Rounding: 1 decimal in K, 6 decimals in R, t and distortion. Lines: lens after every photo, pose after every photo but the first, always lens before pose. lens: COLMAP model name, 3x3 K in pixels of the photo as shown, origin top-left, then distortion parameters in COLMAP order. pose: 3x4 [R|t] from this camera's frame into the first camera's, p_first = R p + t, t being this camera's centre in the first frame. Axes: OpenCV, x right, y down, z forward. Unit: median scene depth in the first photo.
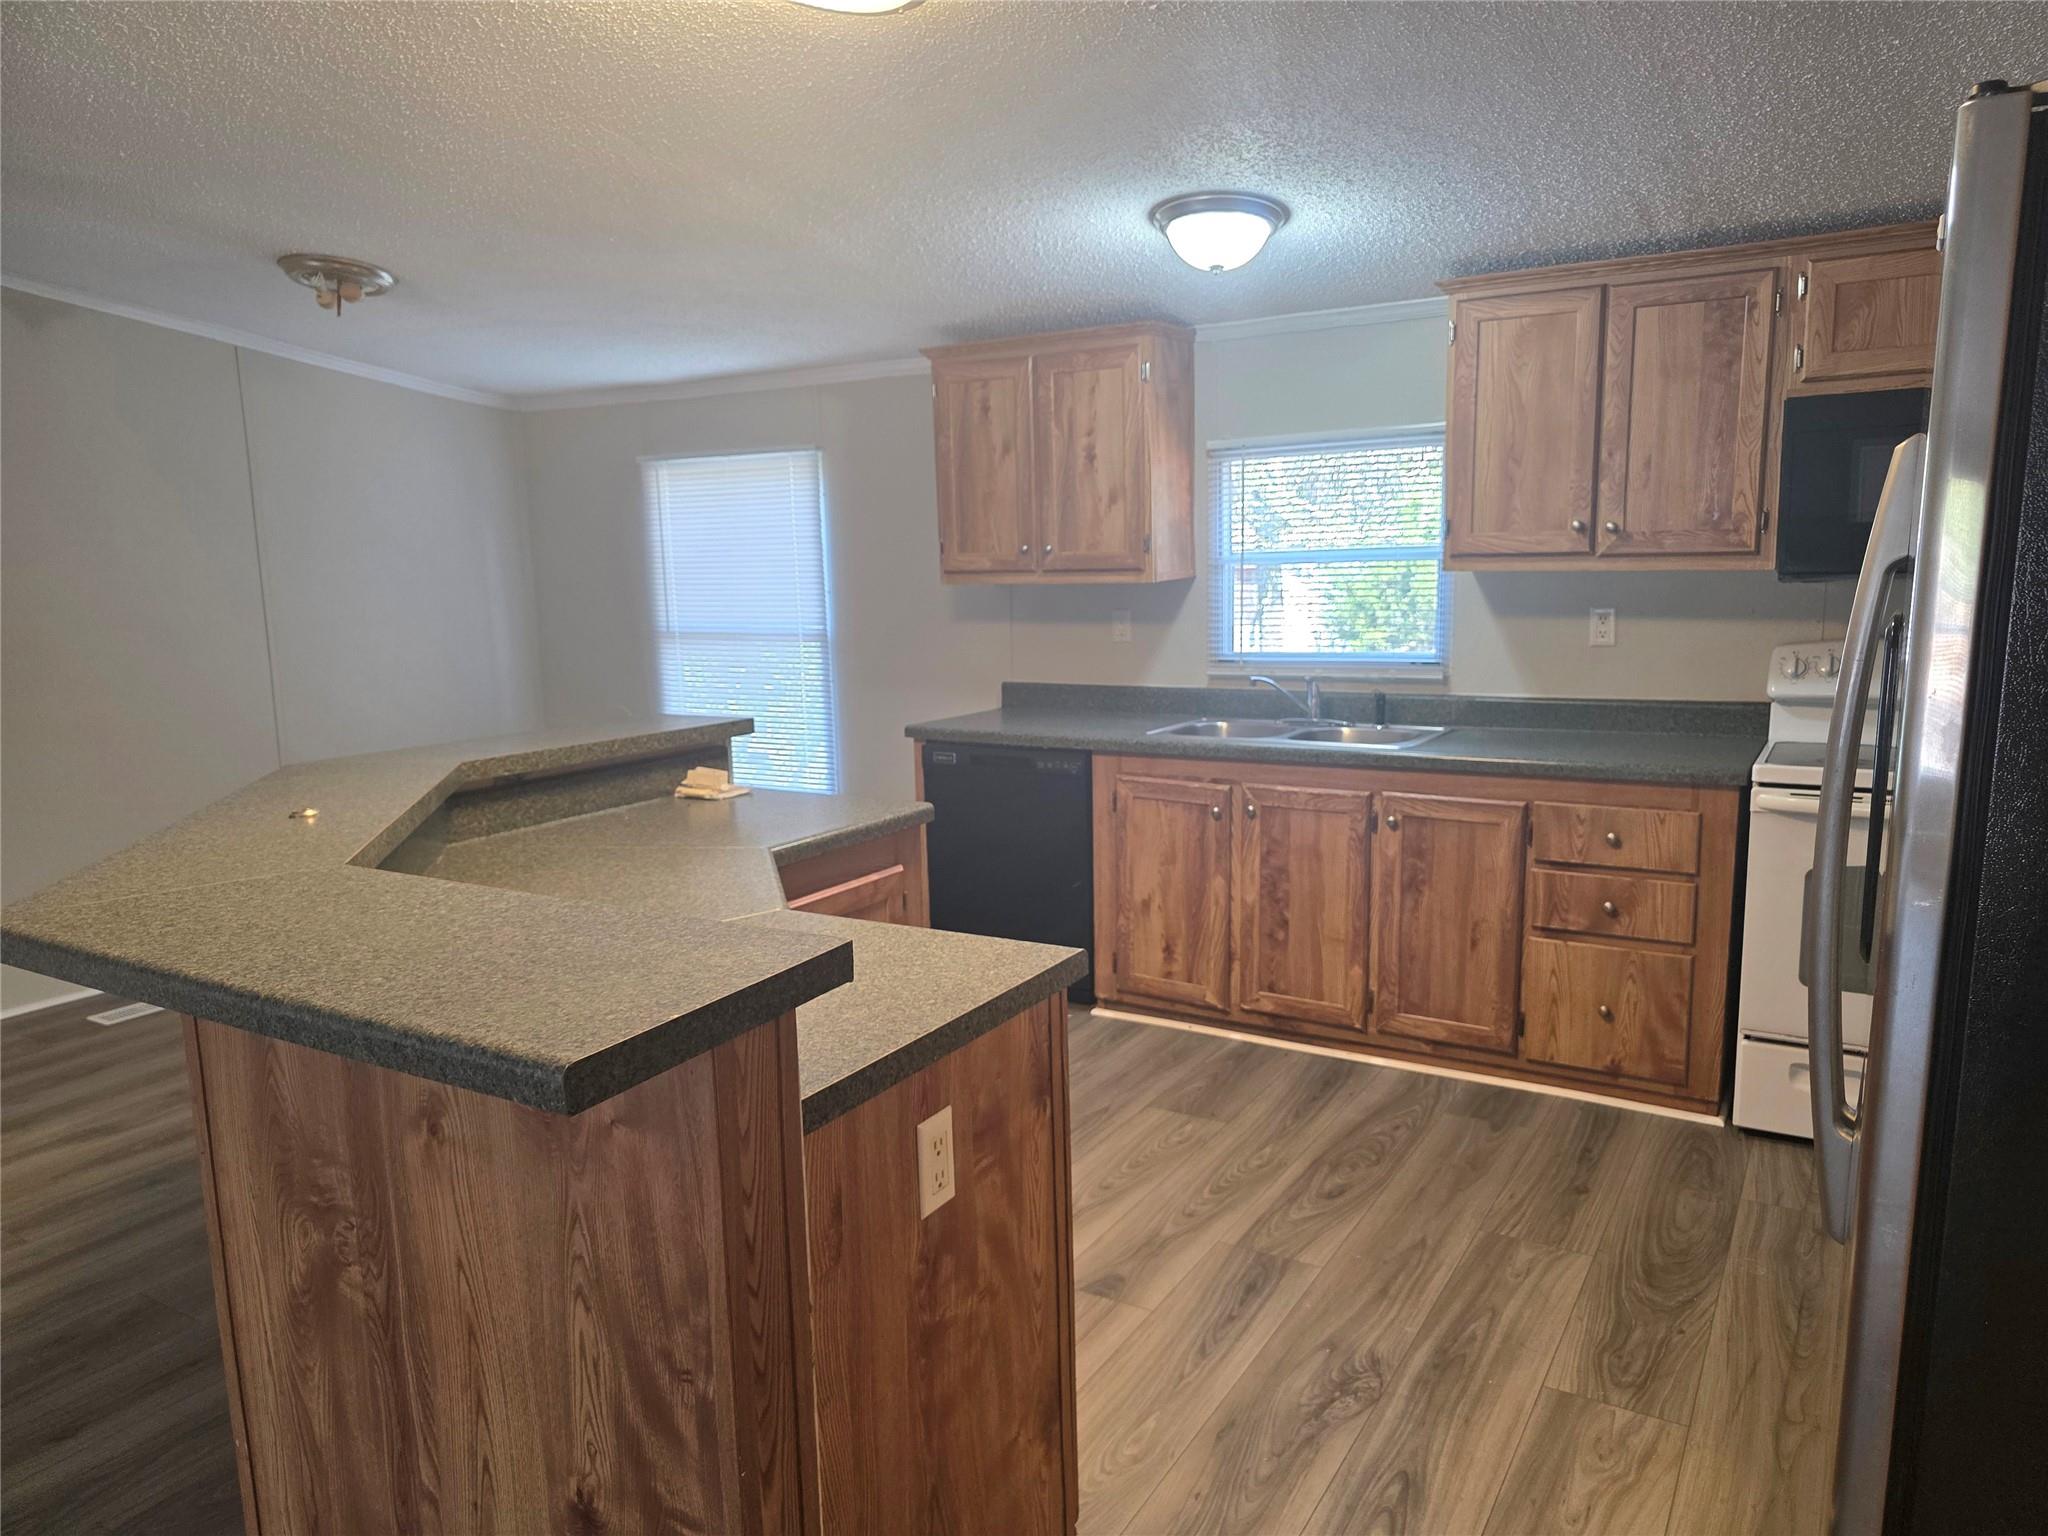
lens RADIAL K [[1385.0, 0, 1028.3], [0, 1385.0, 778.2], [0, 0, 1]] dist [0.049612, -0.048605]
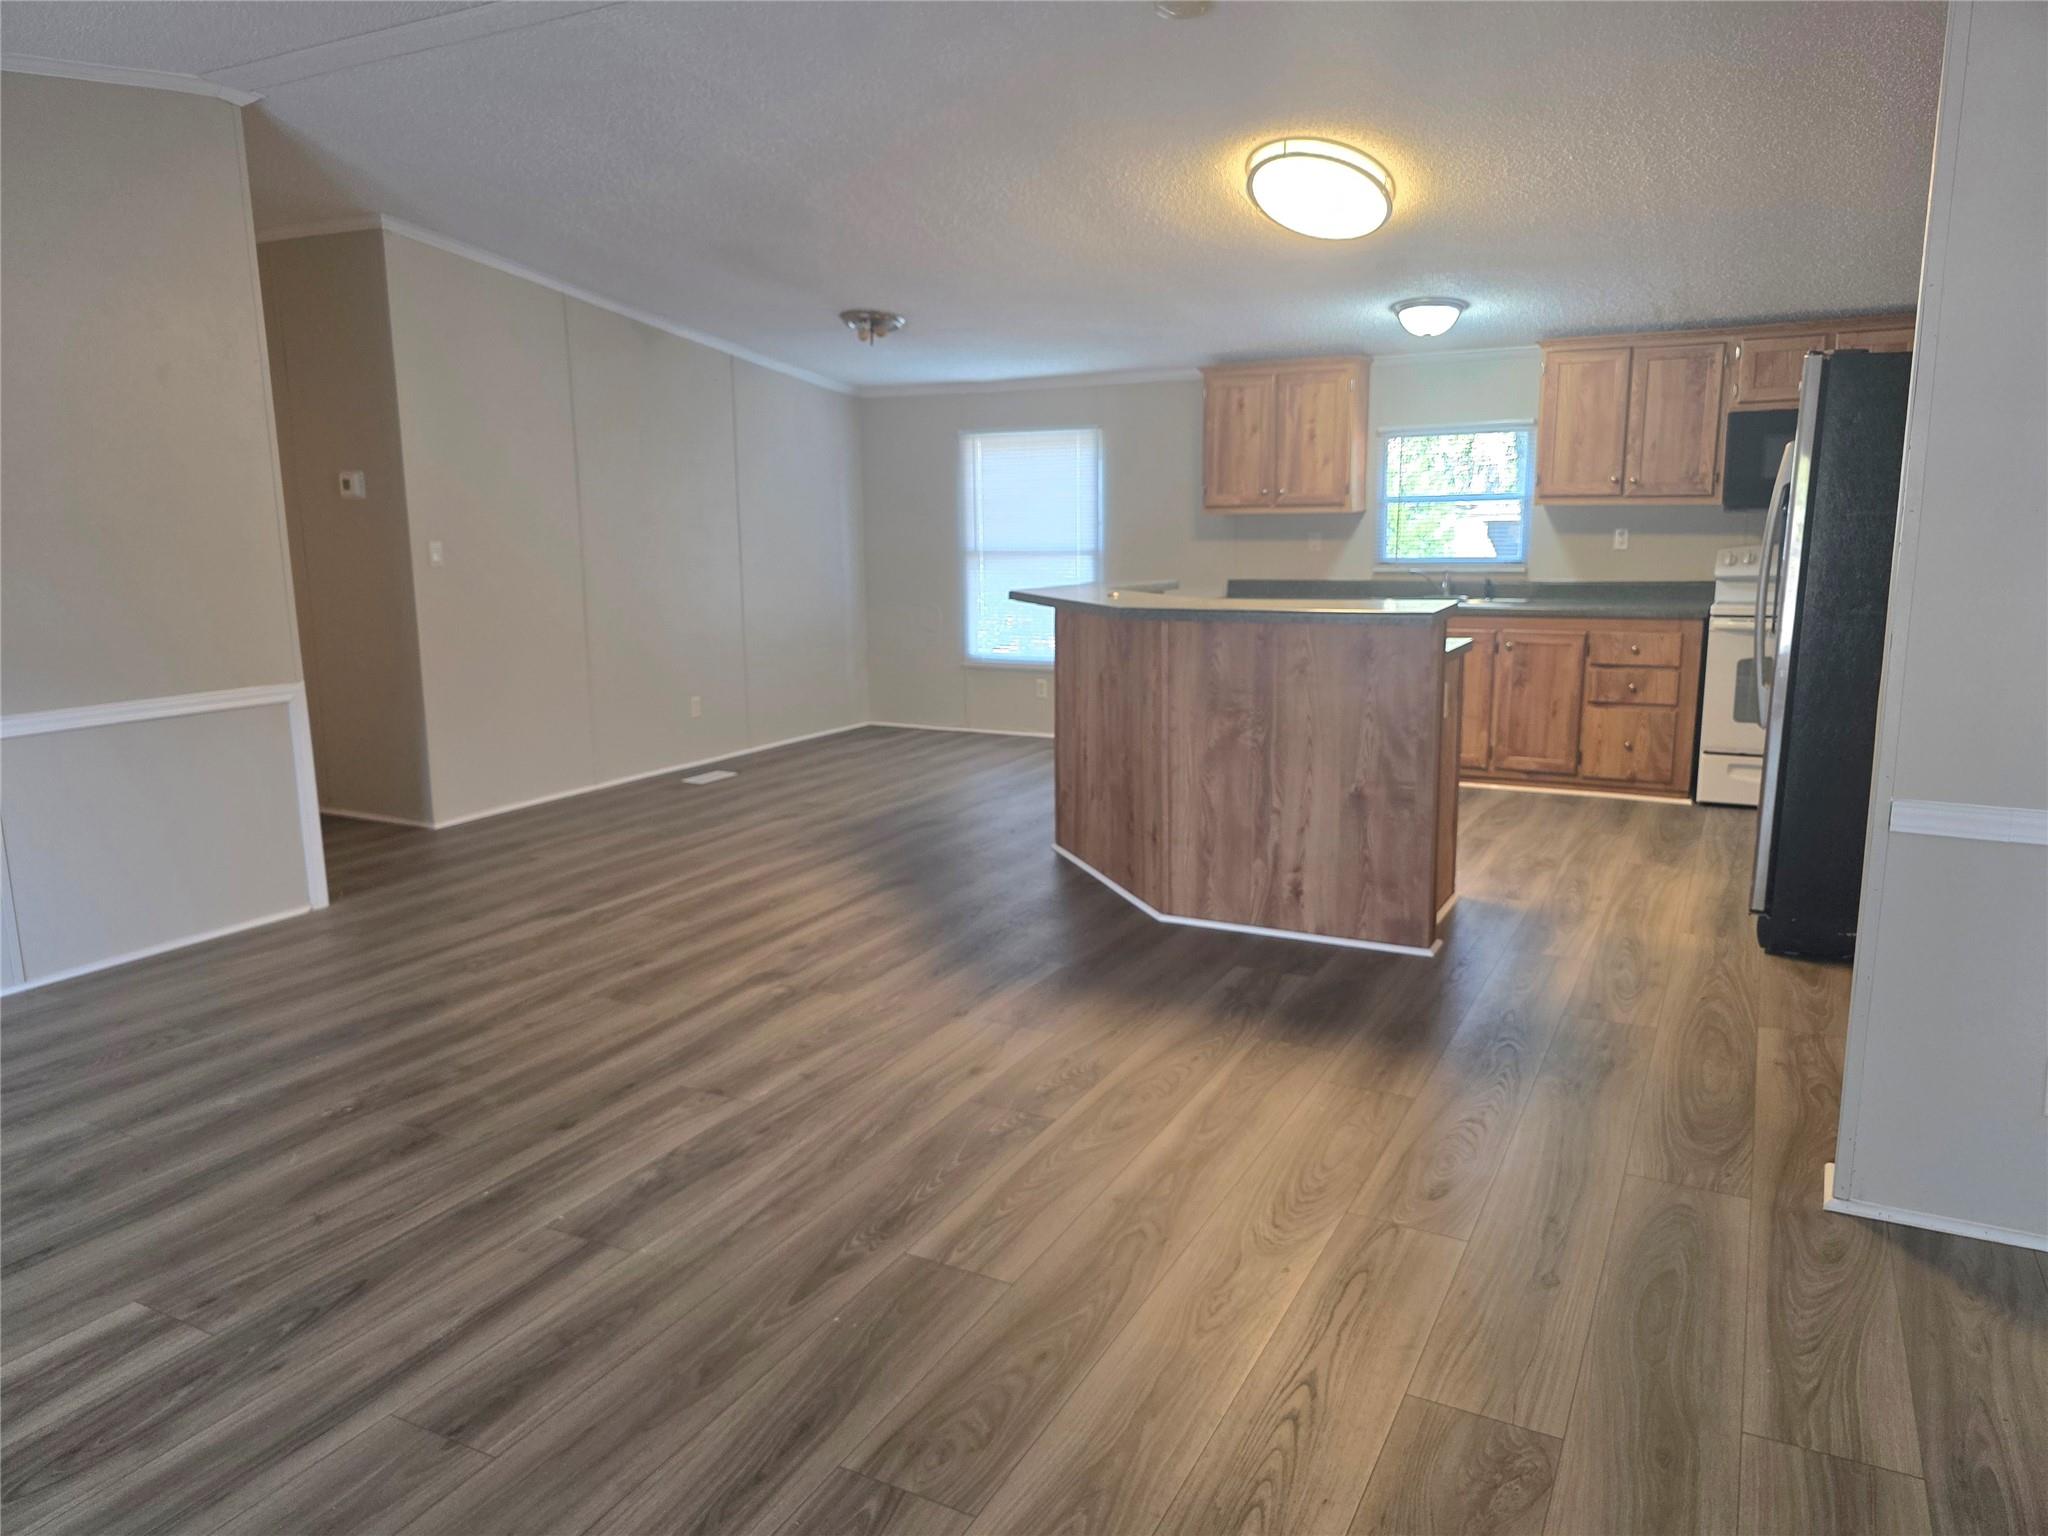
lens RADIAL K [[1384.2, 0, 1024.0], [0, 1384.2, 768.0], [0, 0, 1]] dist [0.046615, -0.048426]
pose [[0.998328, 0.001024, 0.057796, -0.499043], [-0.002026, 0.999849, 0.017279, 0.171327], [-0.057769, -0.017367, 0.998179, -0.805028]]
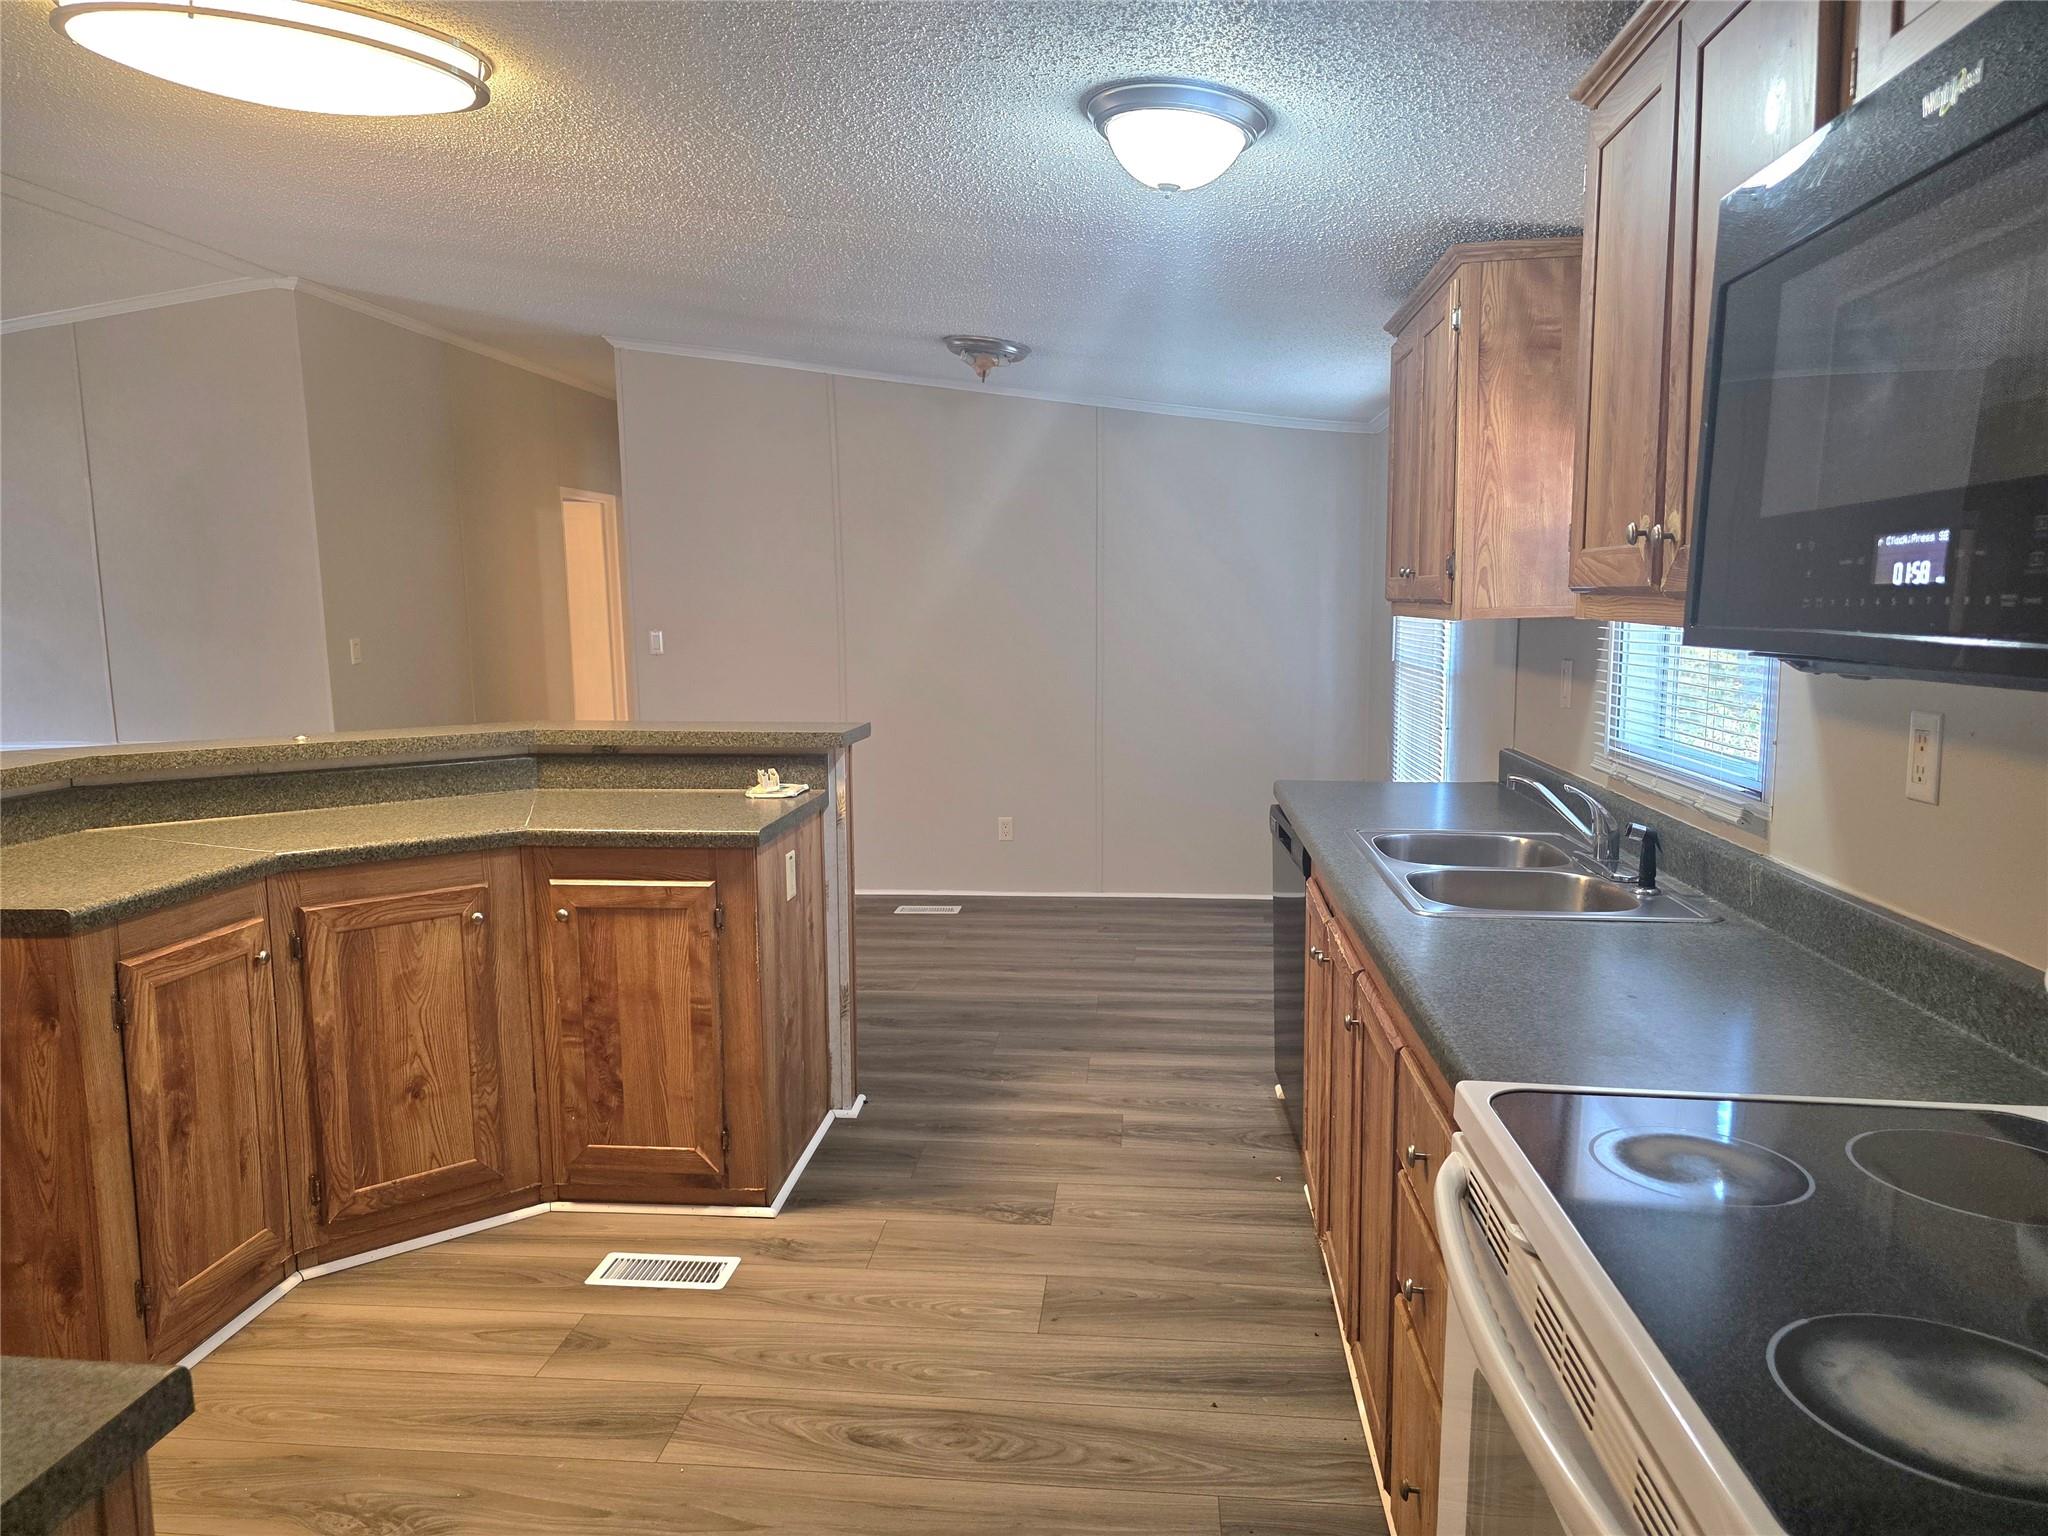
lens RADIAL K [[1385.0, 0, 1028.3], [0, 1385.0, 778.2], [0, 0, 1]] dist [0.049612, -0.048605]
pose [[0.438140, 0.135348, -0.888658, 0.791938], [-0.146124, 0.986174, 0.078156, -0.110047], [0.886950, 0.095611, 0.451860, 0.639468]]
